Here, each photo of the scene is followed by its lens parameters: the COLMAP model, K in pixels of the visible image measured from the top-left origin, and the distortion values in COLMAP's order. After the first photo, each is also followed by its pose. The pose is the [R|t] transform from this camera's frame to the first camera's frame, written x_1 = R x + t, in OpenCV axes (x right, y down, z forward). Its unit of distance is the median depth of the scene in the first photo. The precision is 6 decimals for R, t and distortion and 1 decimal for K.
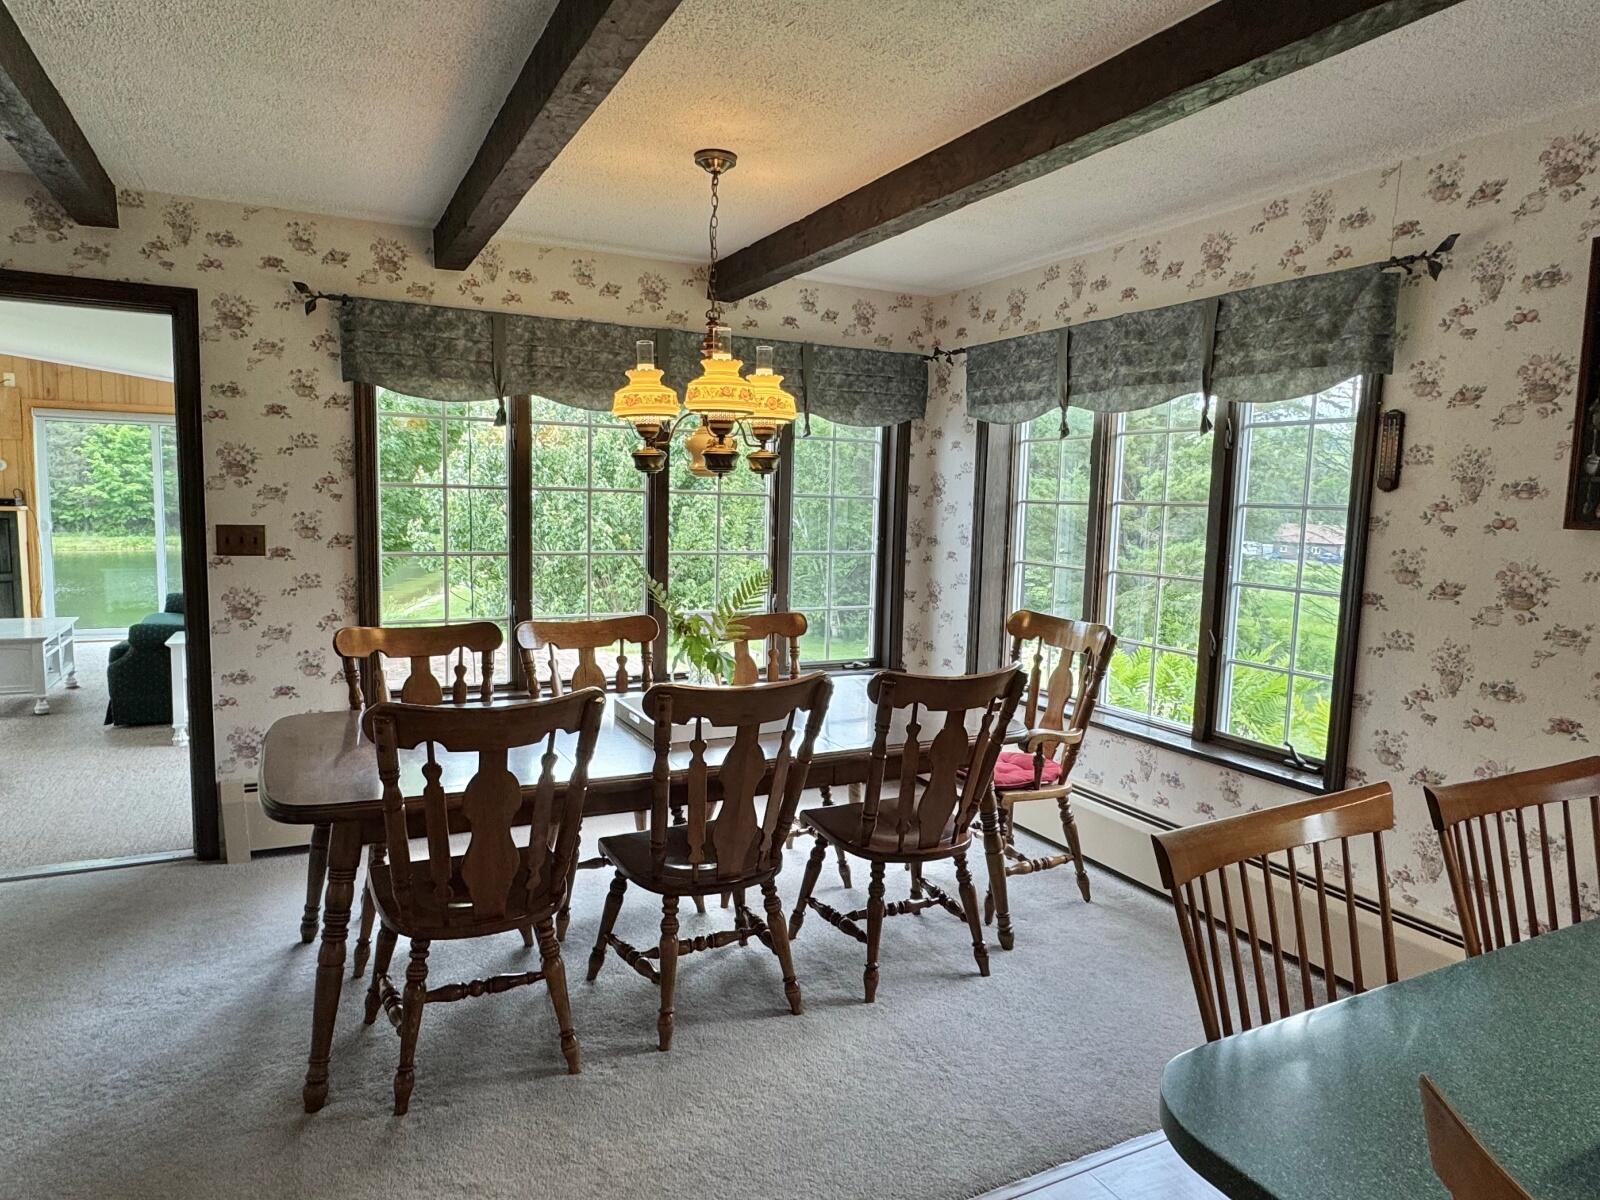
lens RADIAL K [[967.7, 0, 800.0], [0, 967.7, 600.0], [0, 0, 1]] dist [-0.001673, -0.000429]
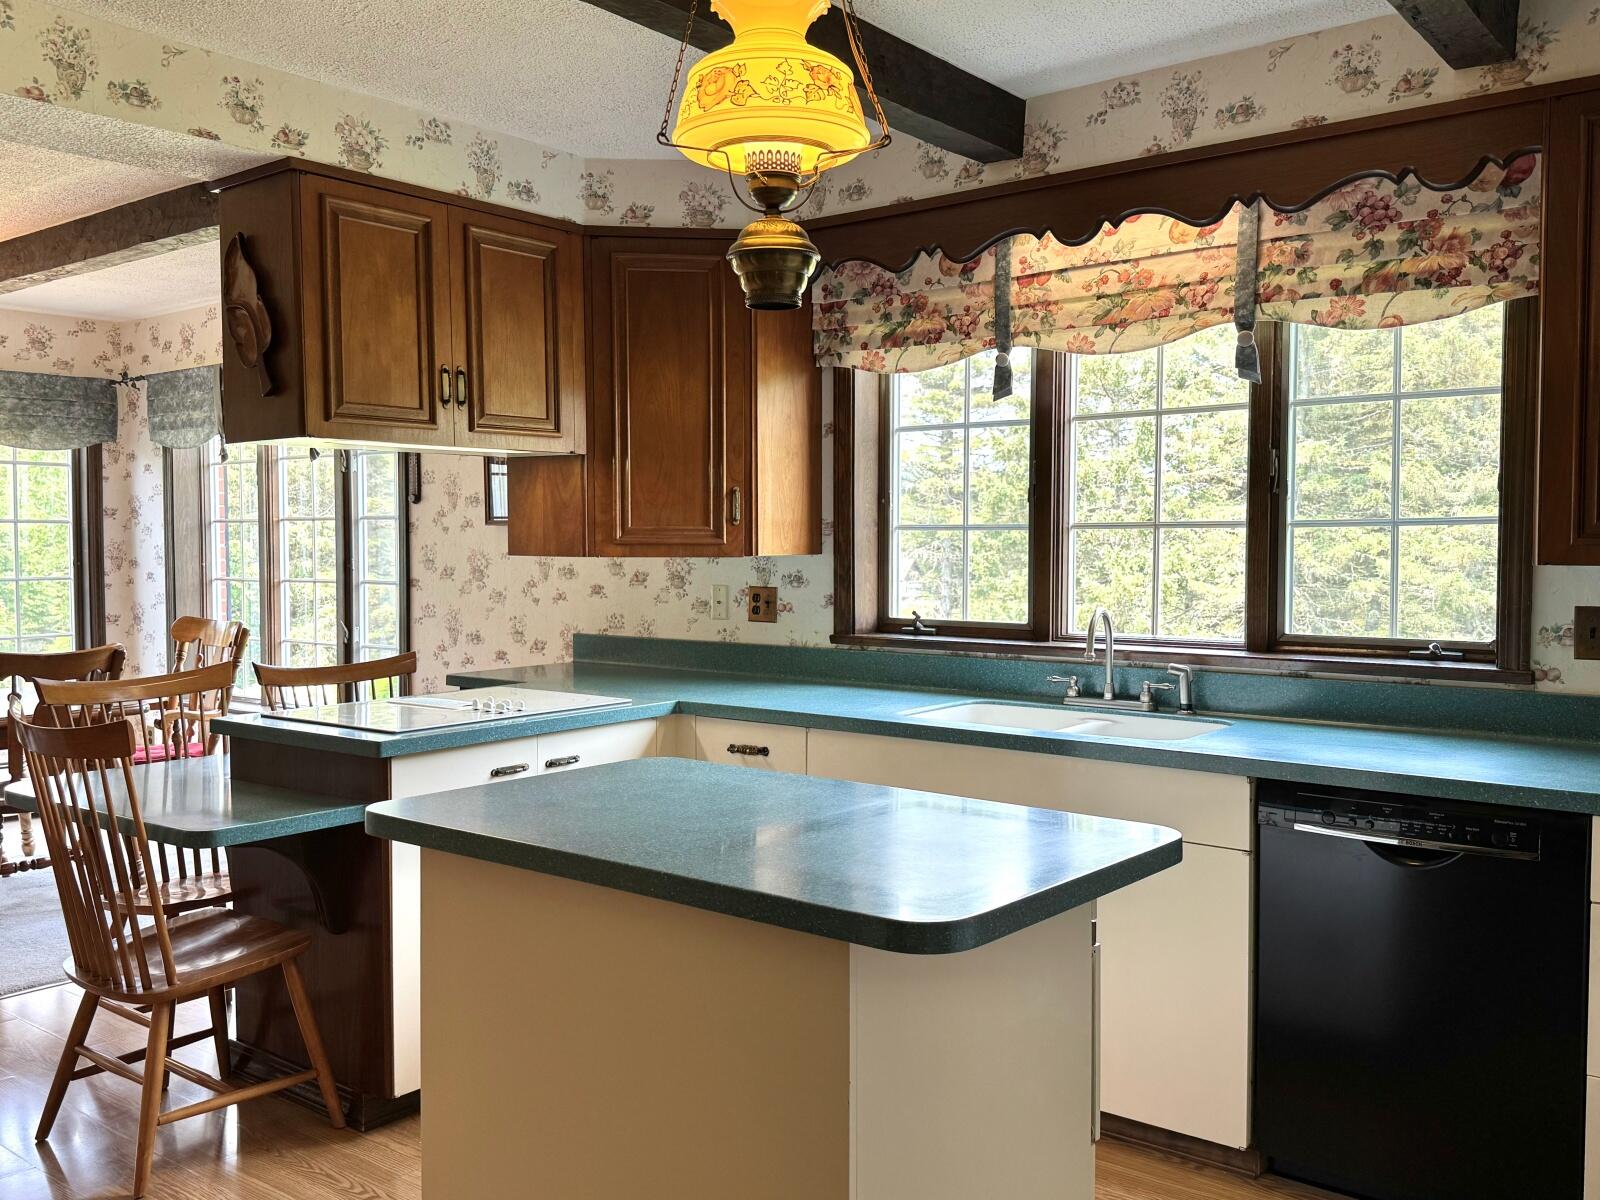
lens RADIAL K [[1380.8, 0, 800.0], [0, 1380.8, 600.0], [0, 0, 1]] dist [0.008145, -0.010440]
pose [[0.908590, -0.046260, 0.415120, 0.177396], [0.069515, 0.996735, -0.041076, 0.087772], [-0.411865, 0.066178, 0.908839, -0.608906]]
